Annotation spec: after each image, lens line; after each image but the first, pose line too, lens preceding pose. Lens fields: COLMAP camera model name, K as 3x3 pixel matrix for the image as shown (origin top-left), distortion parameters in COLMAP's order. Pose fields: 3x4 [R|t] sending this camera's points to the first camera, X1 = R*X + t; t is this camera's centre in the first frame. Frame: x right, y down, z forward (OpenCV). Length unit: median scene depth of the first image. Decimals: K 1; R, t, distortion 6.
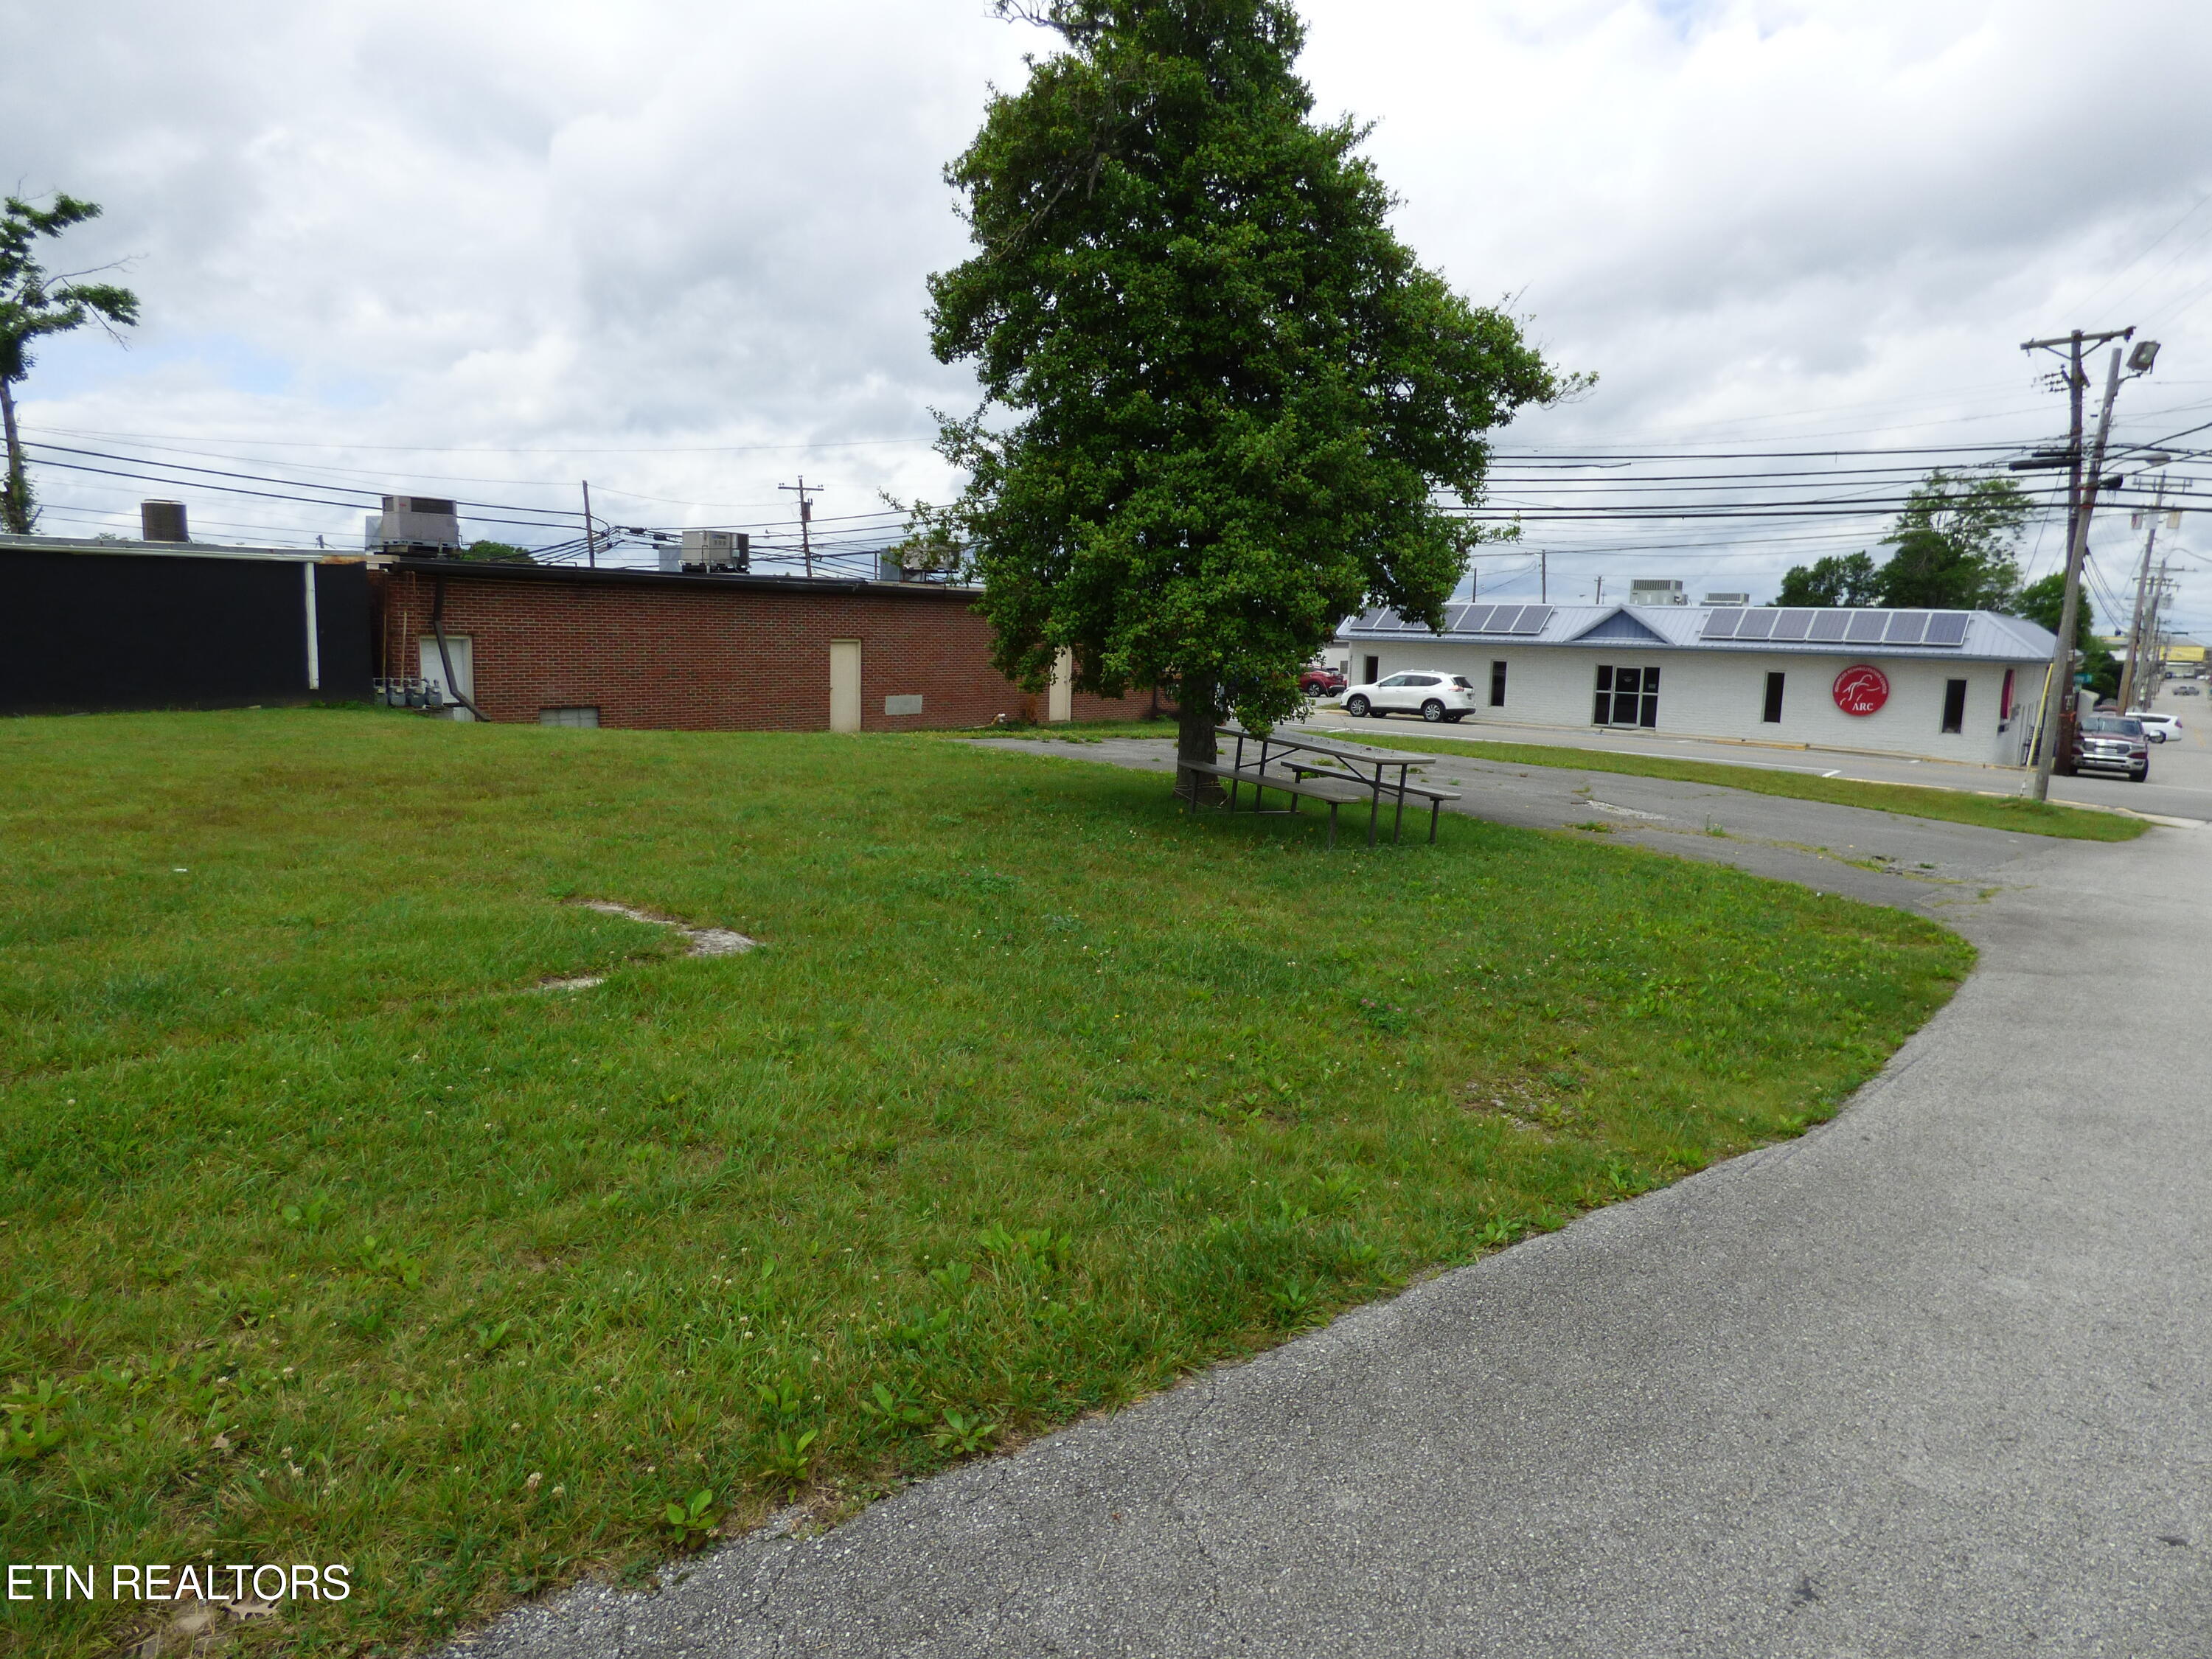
lens RADIAL K [[1356.3, 0, 1096.2], [0, 1356.3, 837.5], [0, 0, 1]] dist [-0.016828, 0.003993]
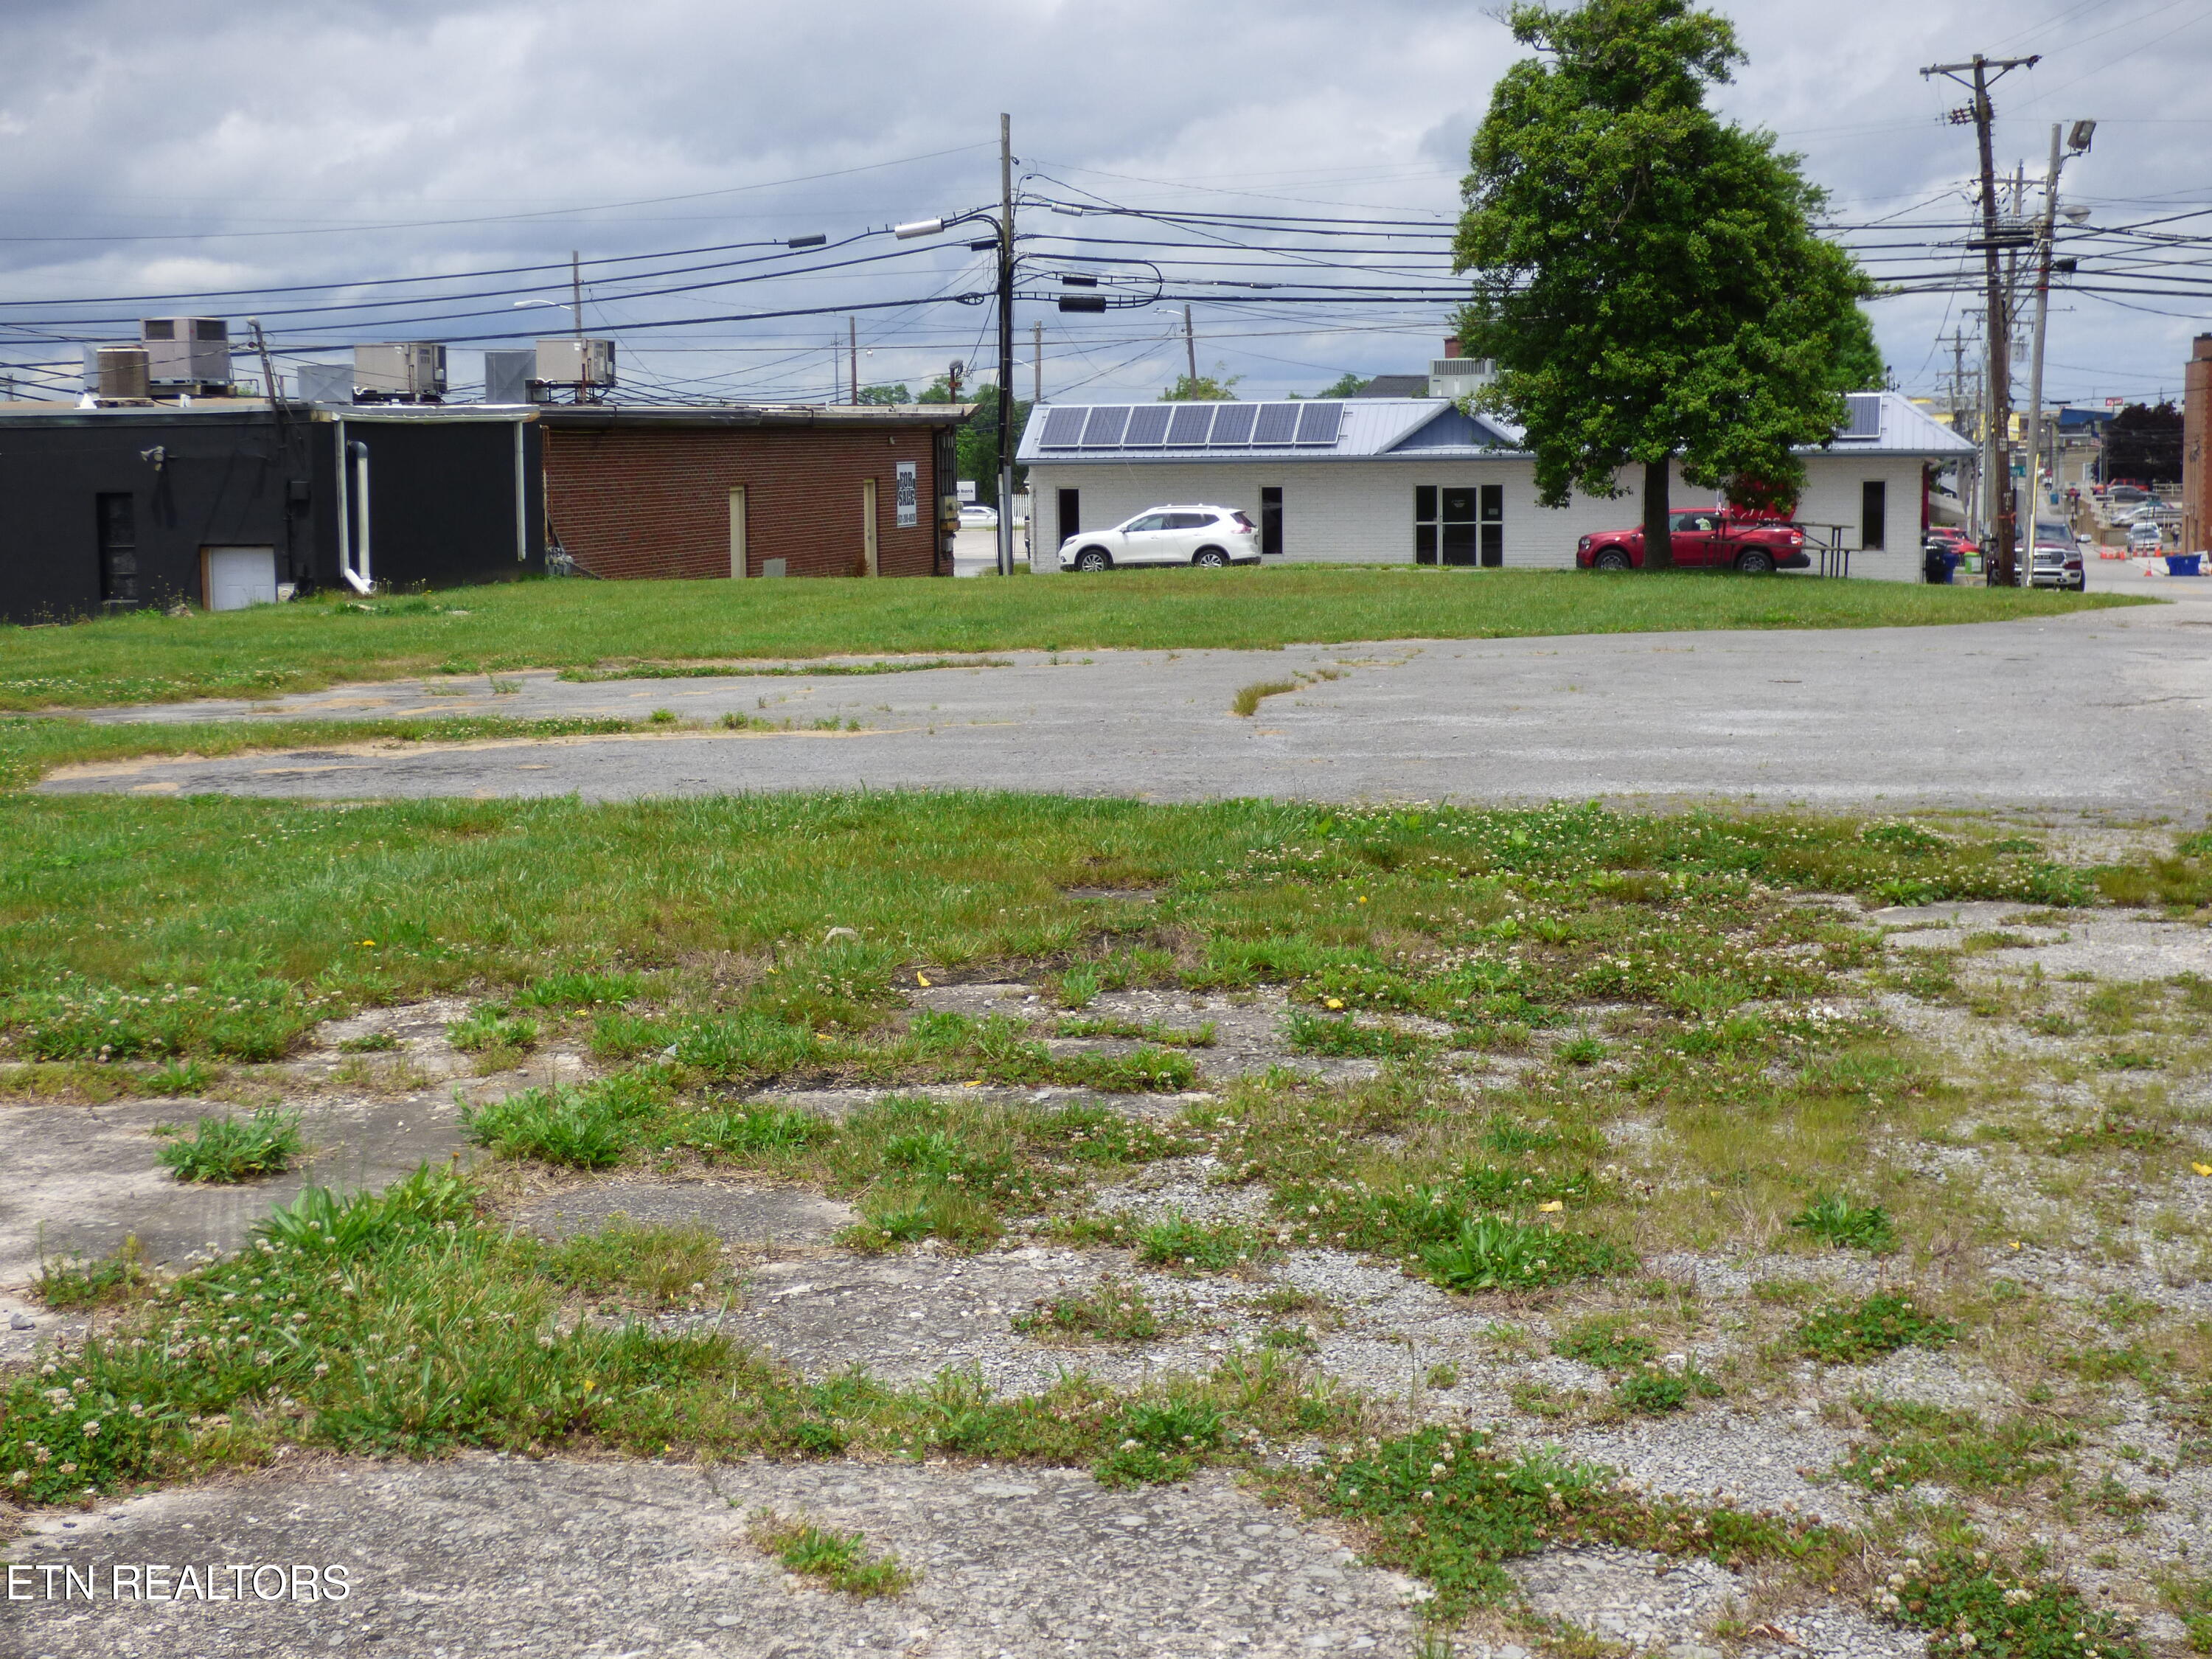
lens RADIAL K [[3448.8, 0, 1103.1], [0, 3448.8, 834.5], [0, 0, 1]] dist [0.057743, 0.113040]
pose [[0.907855, -0.083196, 0.410948, -0.685879], [0.099061, 0.994929, -0.017420, 0.086961], [-0.407415, 0.056524, 0.911492, -0.713712]]
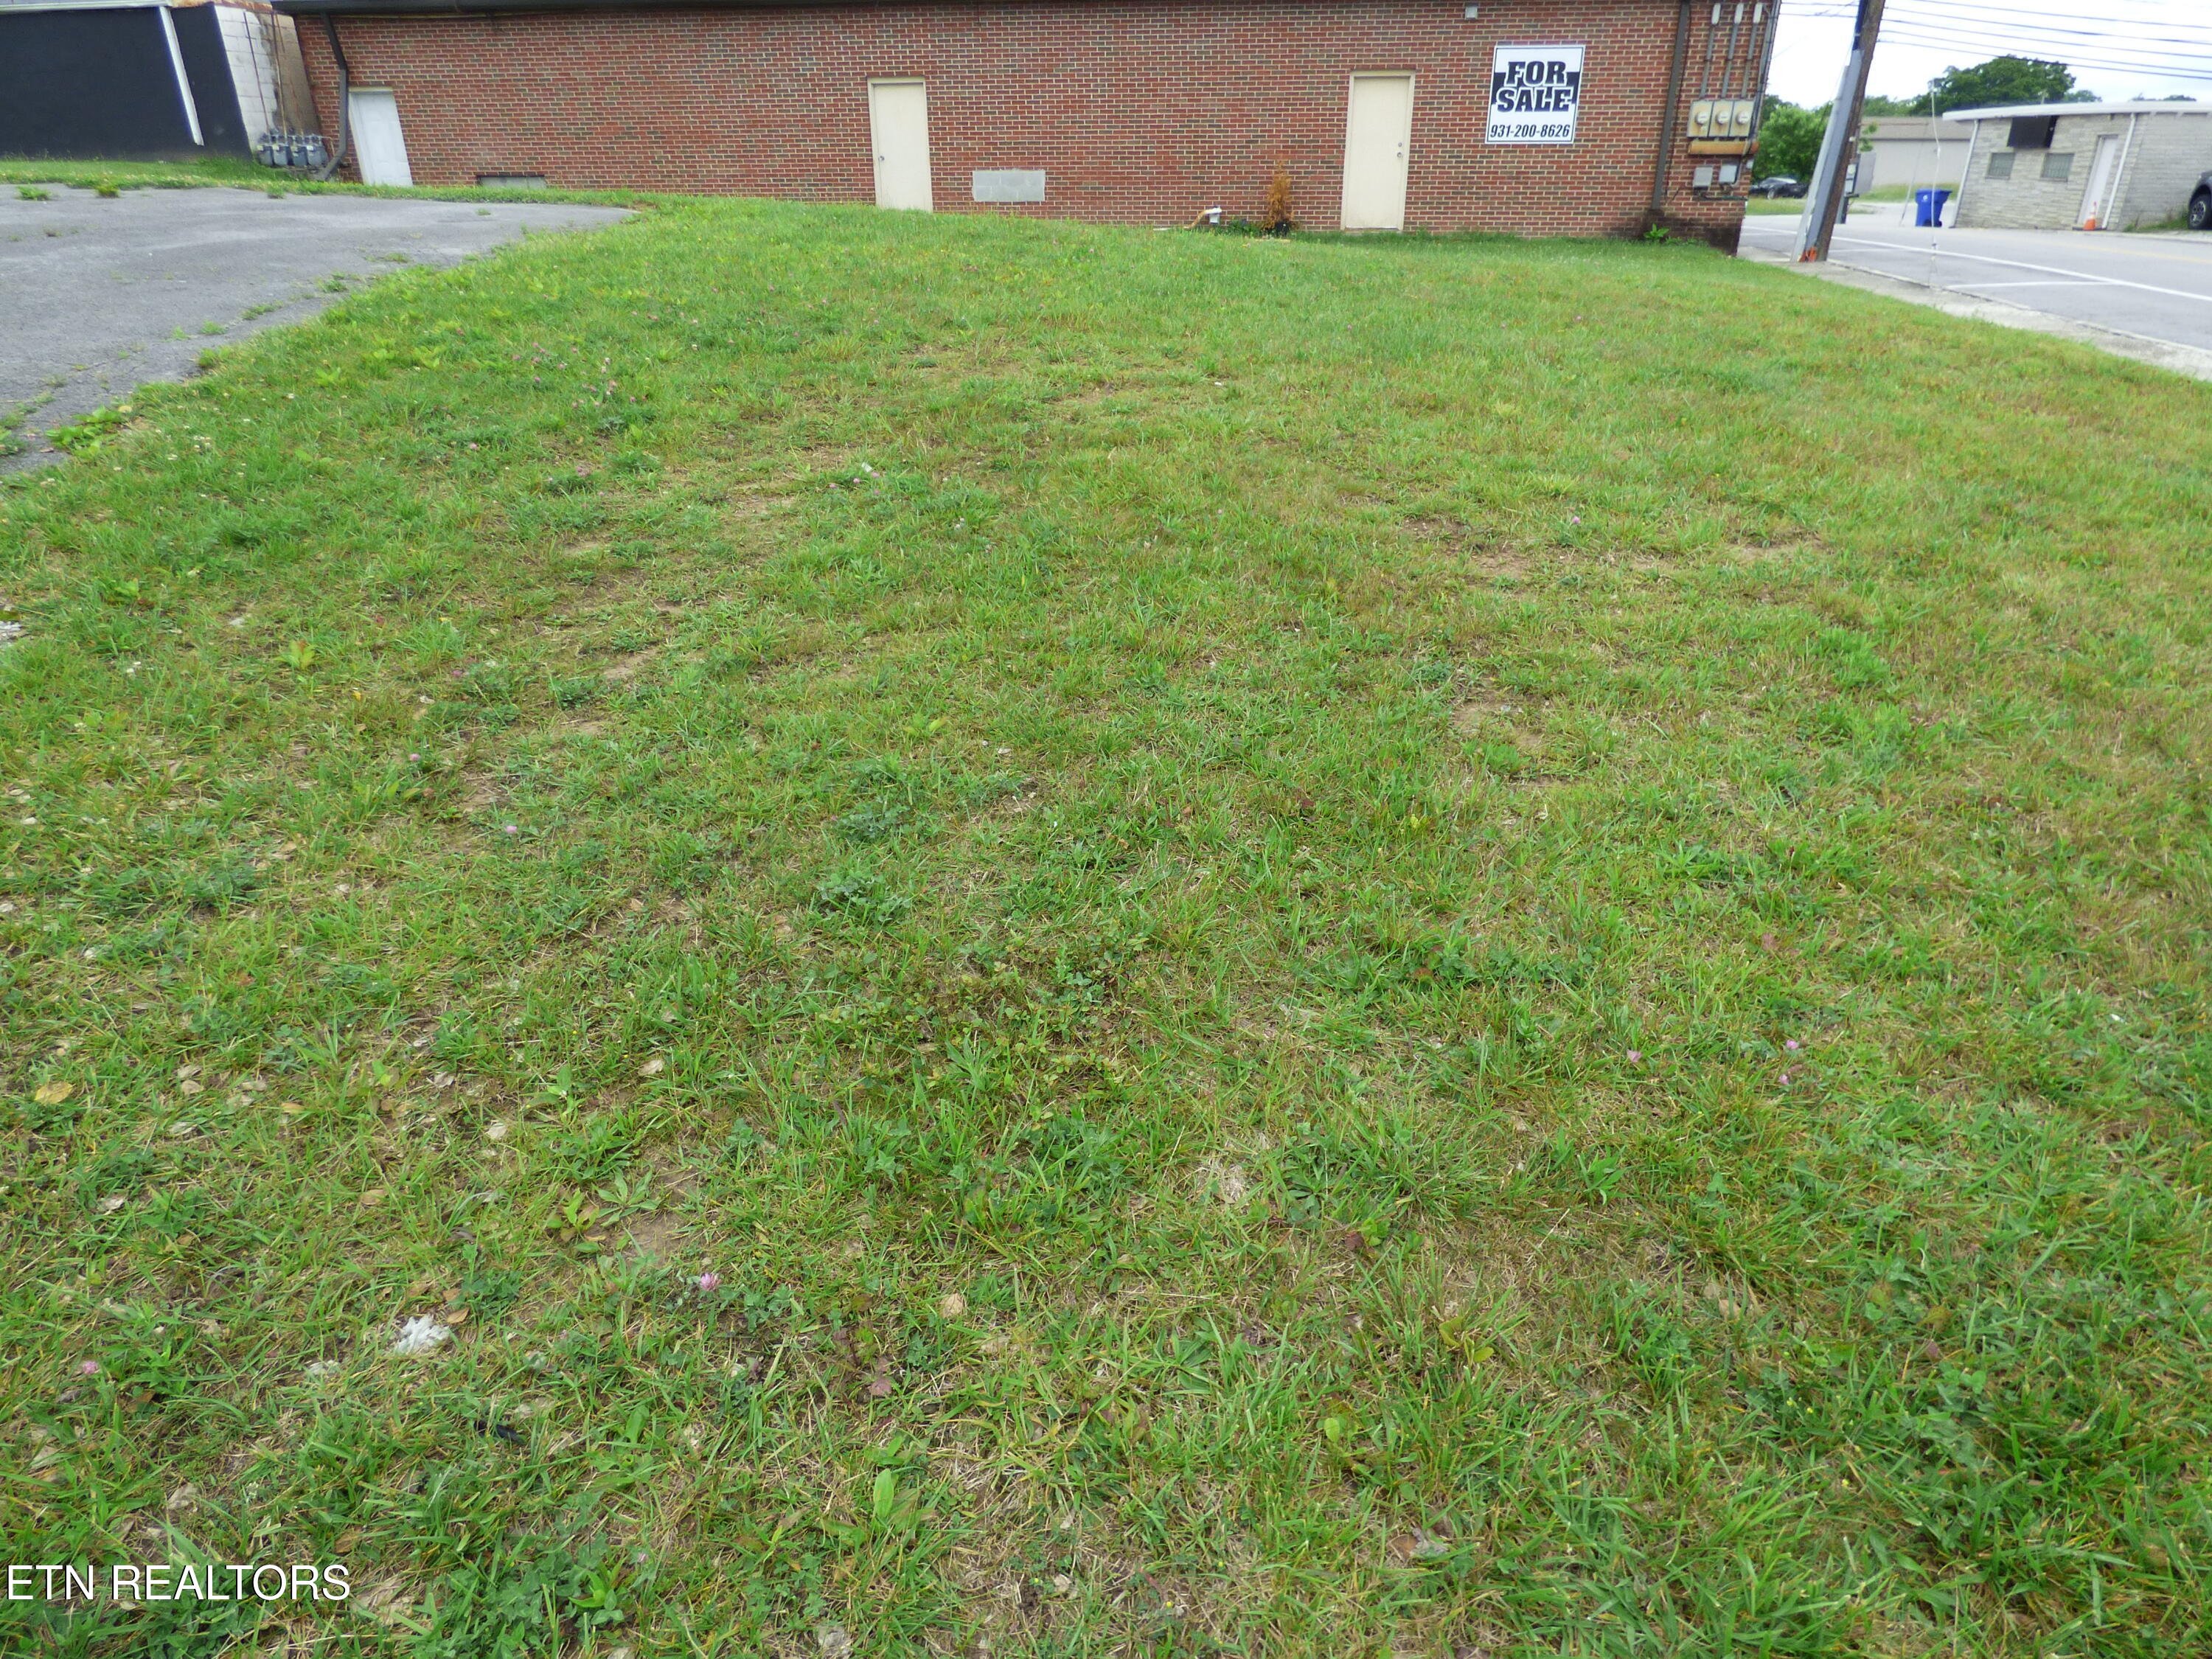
lens RADIAL K [[1337.7, 0, 1127.7], [0, 1337.7, 871.7], [0, 0, 1]] dist [-0.008062, -0.001324]
pose [[0.522604, 0.375133, -0.765611, 0.474703], [-0.113650, 0.920636, 0.373514, -0.033086], [0.844967, -0.108189, 0.523762, 0.584927]]
